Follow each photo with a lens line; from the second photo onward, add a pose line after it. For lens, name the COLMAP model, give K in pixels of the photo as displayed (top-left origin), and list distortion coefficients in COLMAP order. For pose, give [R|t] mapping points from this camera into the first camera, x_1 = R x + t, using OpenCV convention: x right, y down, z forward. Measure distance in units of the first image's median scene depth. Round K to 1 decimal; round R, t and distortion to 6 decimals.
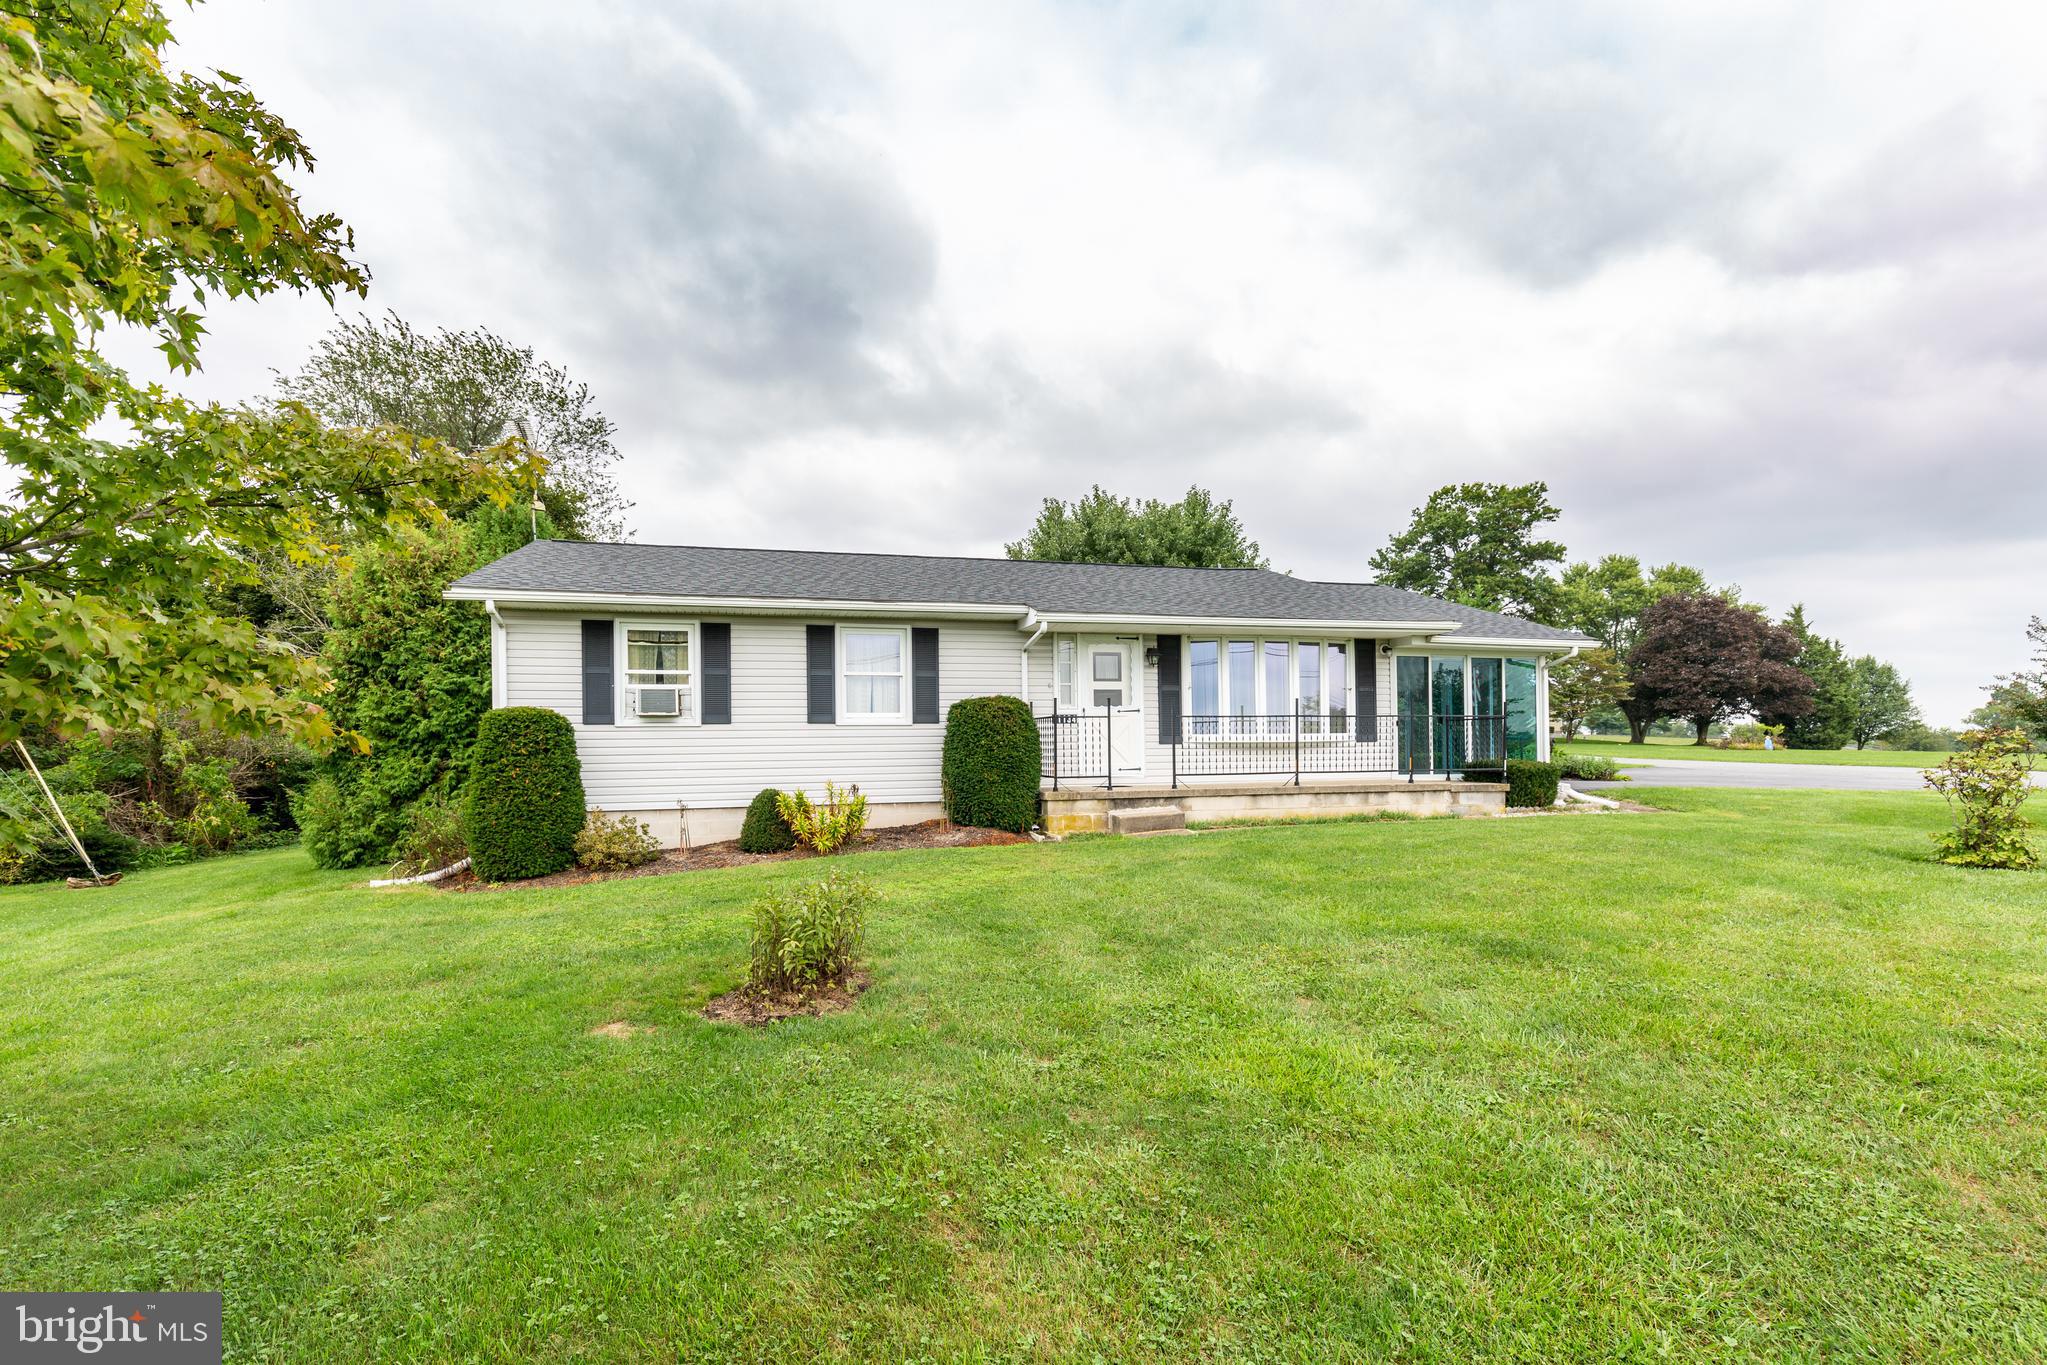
lens RADIAL K [[942.9, 0, 1006.2], [0, 942.9, 687.6], [0, 0, 1]] dist [0.007864, -0.001184]
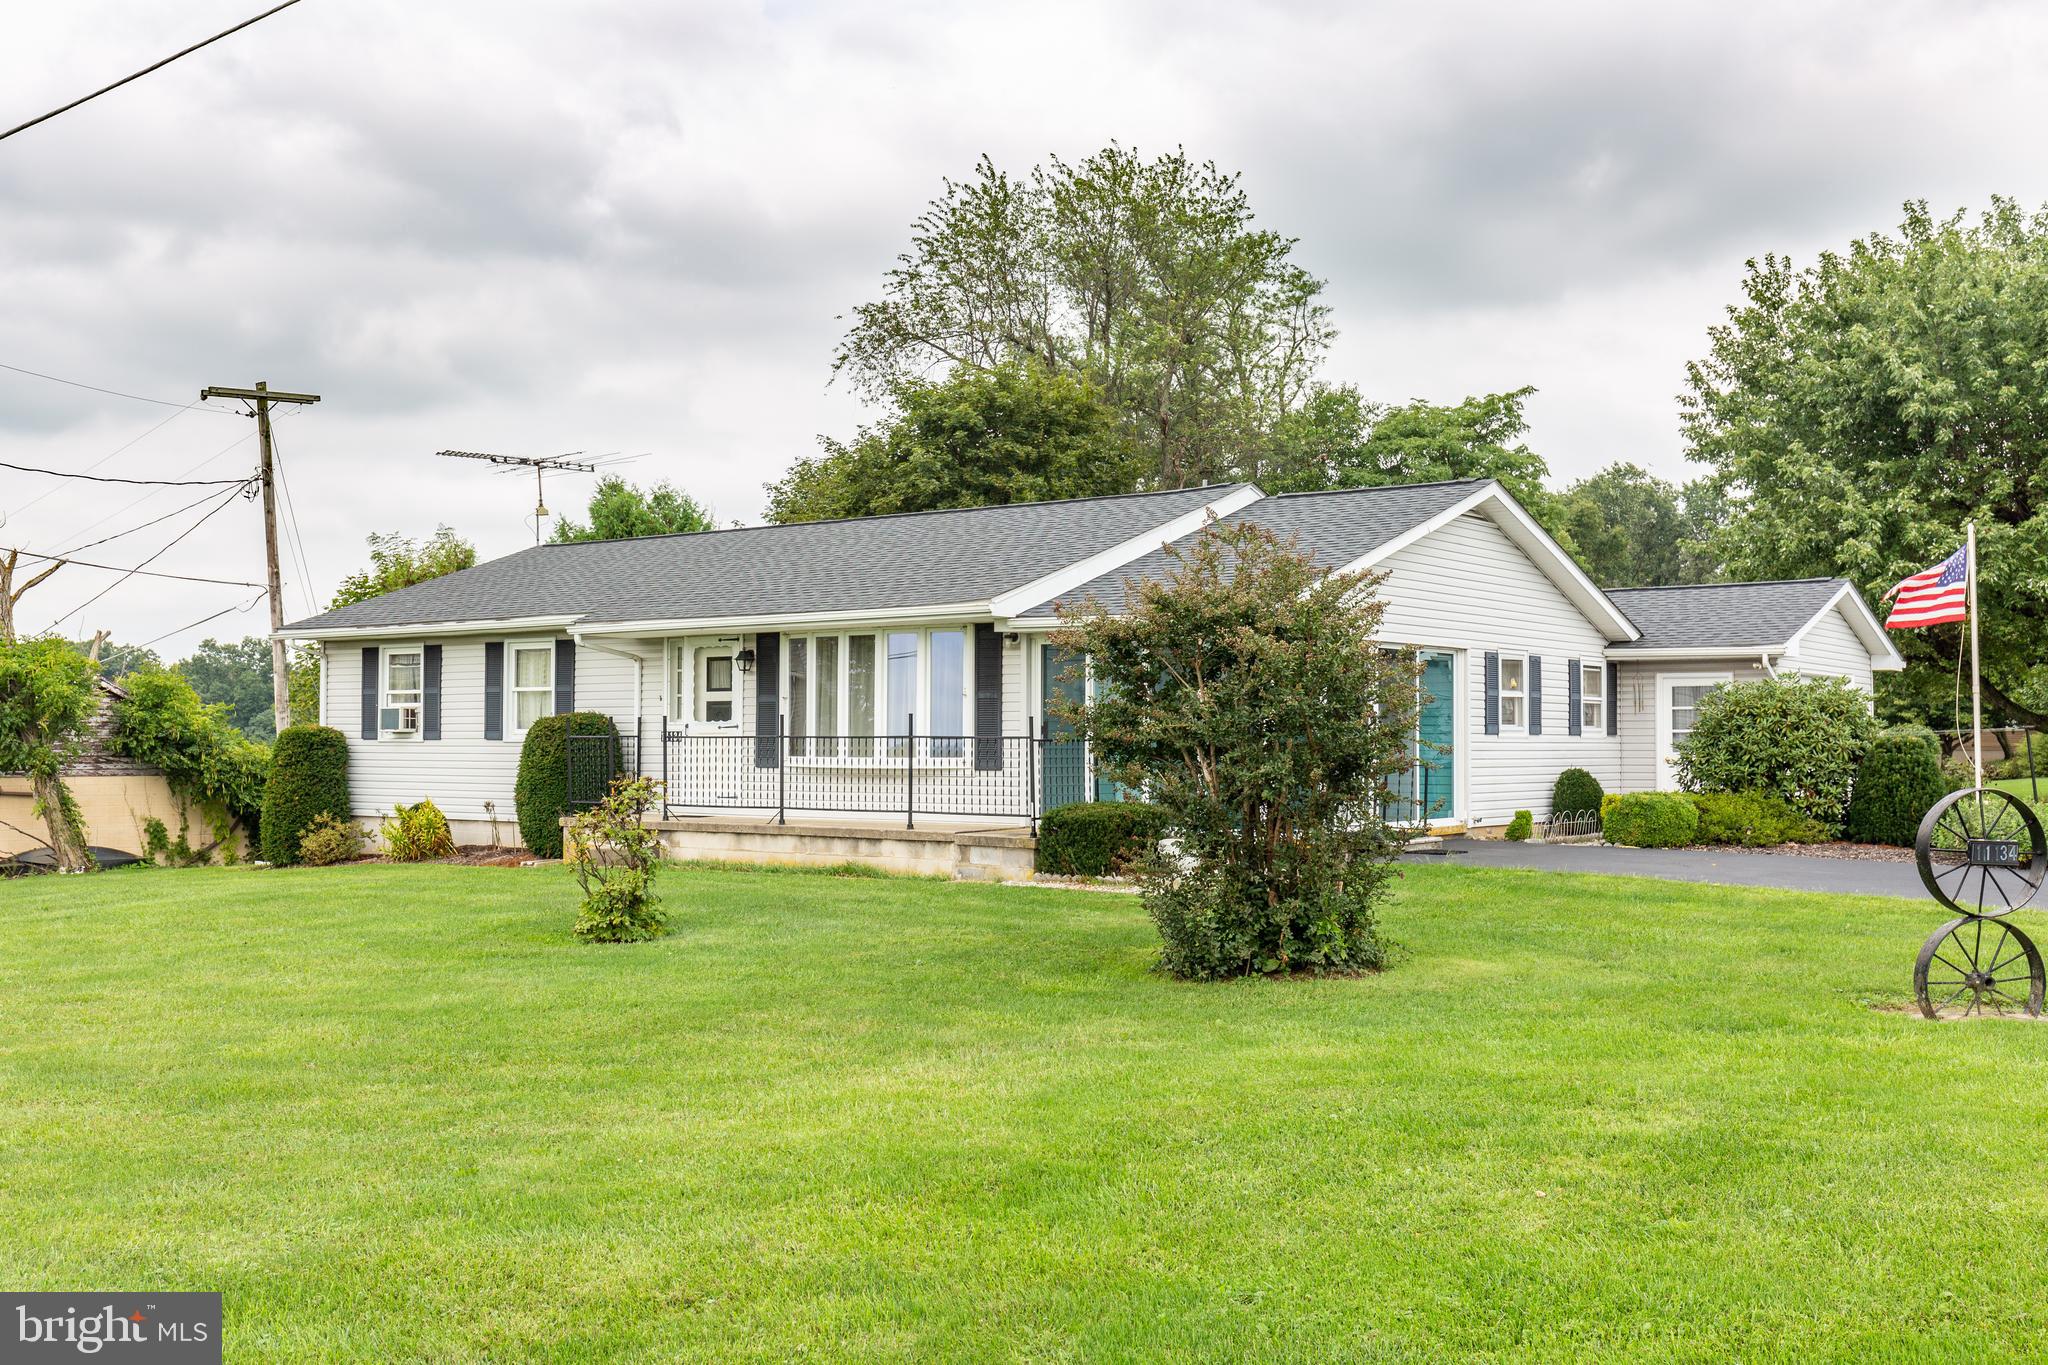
lens RADIAL K [[1983.3, 0, 1035.3], [0, 1983.3, 550.6], [0, 0, 1]] dist [0.003429, 0.000000]
pose [[0.623250, -0.060763, -0.779659, 1.719051], [0.041074, 0.998144, -0.044957, -0.041928], [0.780943, -0.004004, 0.624589, 0.118552]]
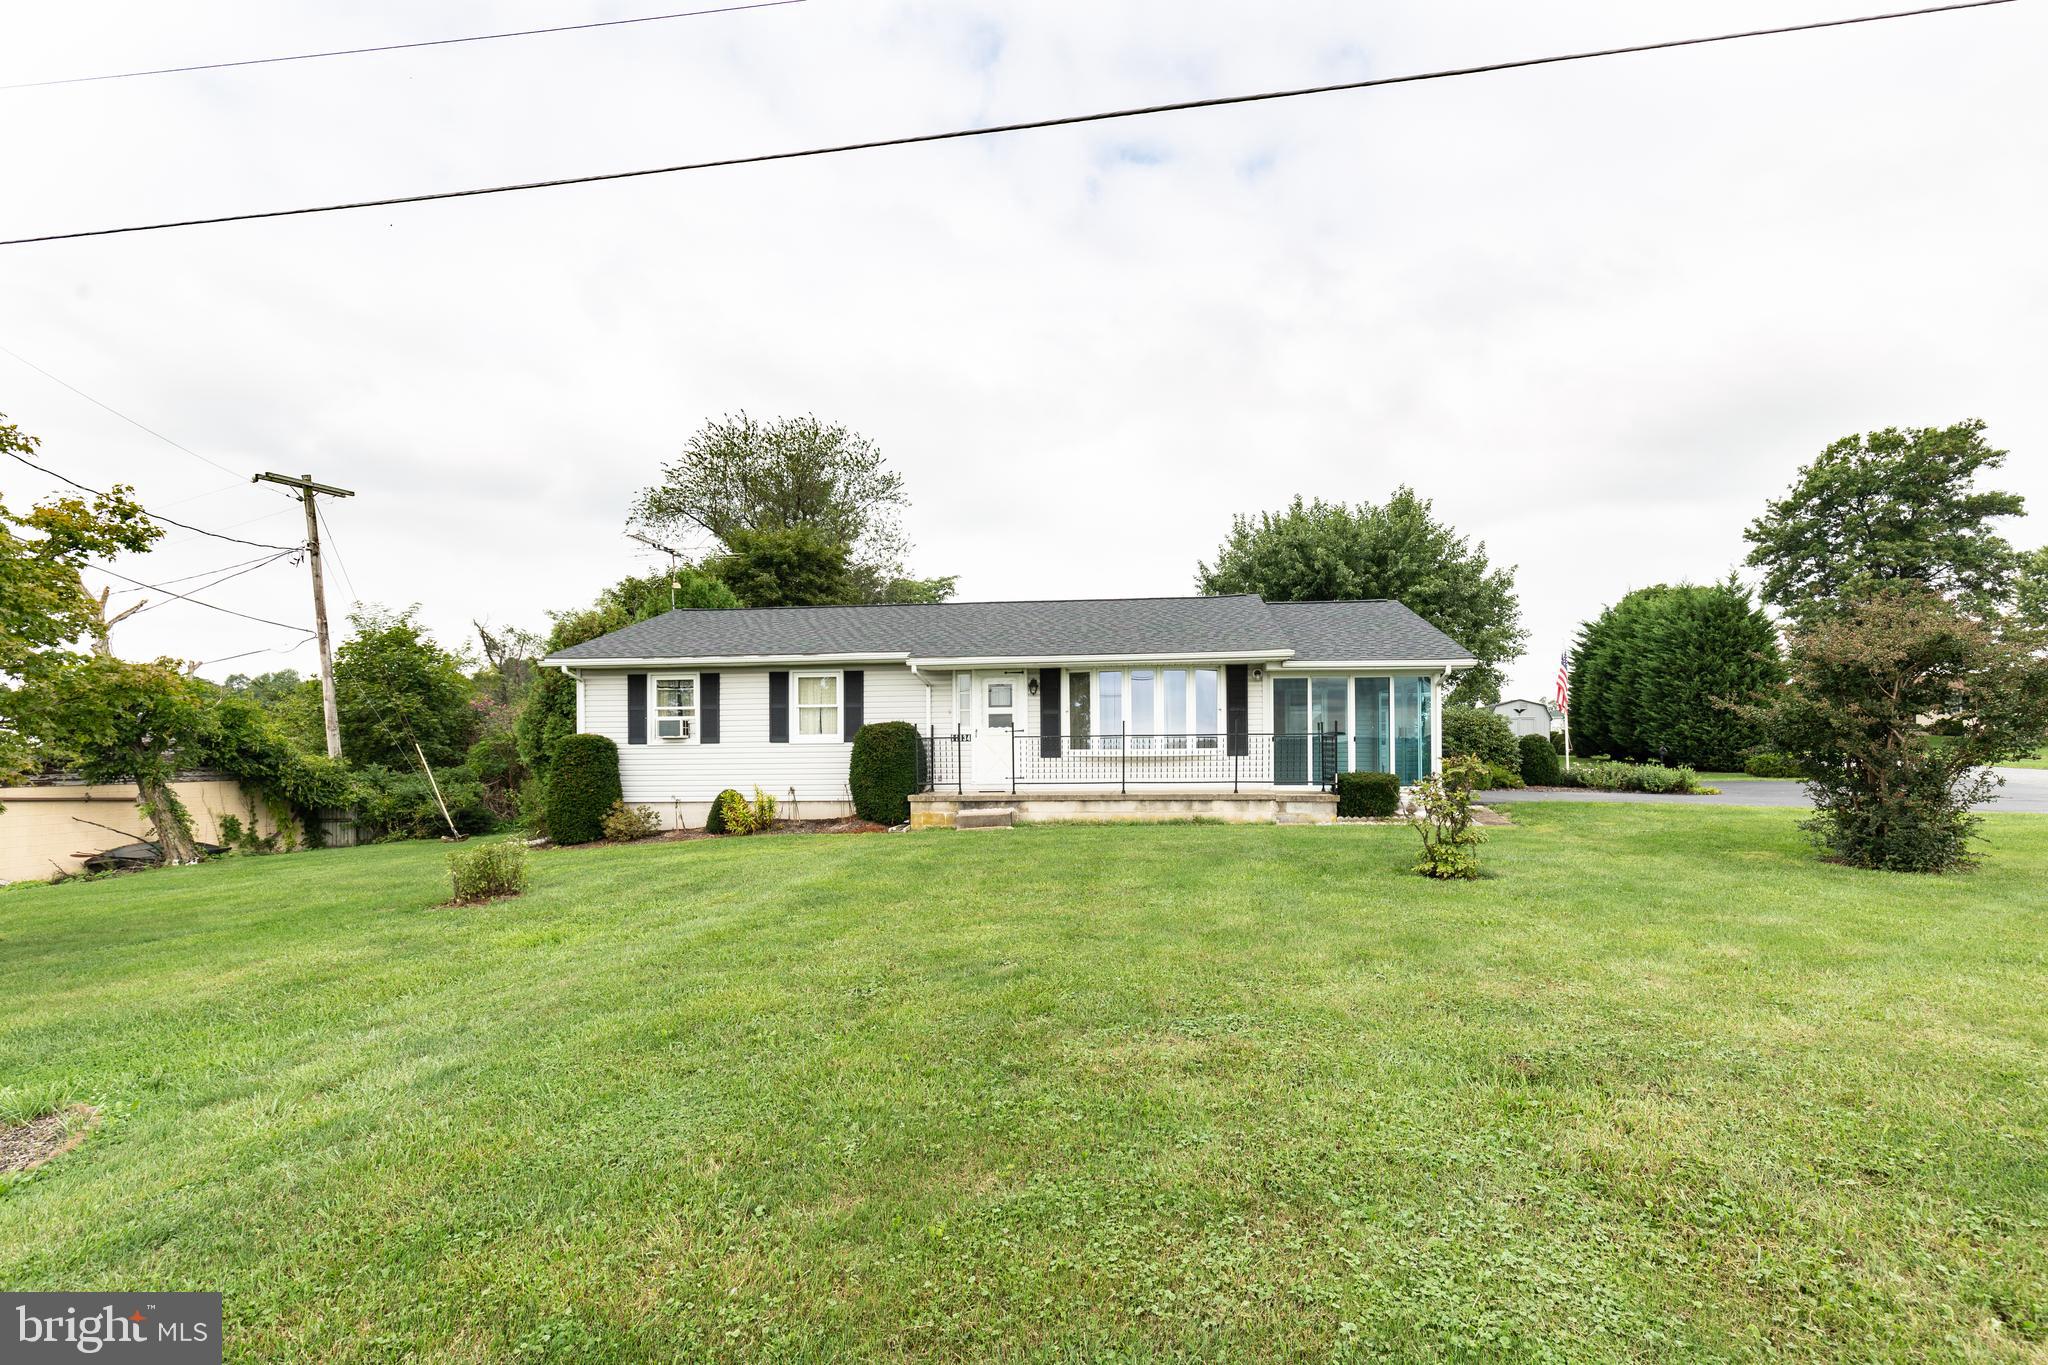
lens RADIAL K [[943.3, 0, 1074.4], [0, 943.3, 692.0], [0, 0, 1]] dist [0.007864, -0.001184]
pose [[0.936390, -0.018809, -0.350457, 0.656016], [0.021560, 0.999760, 0.003948, -0.030641], [0.350299, -0.011253, 0.936570, -0.140518]]
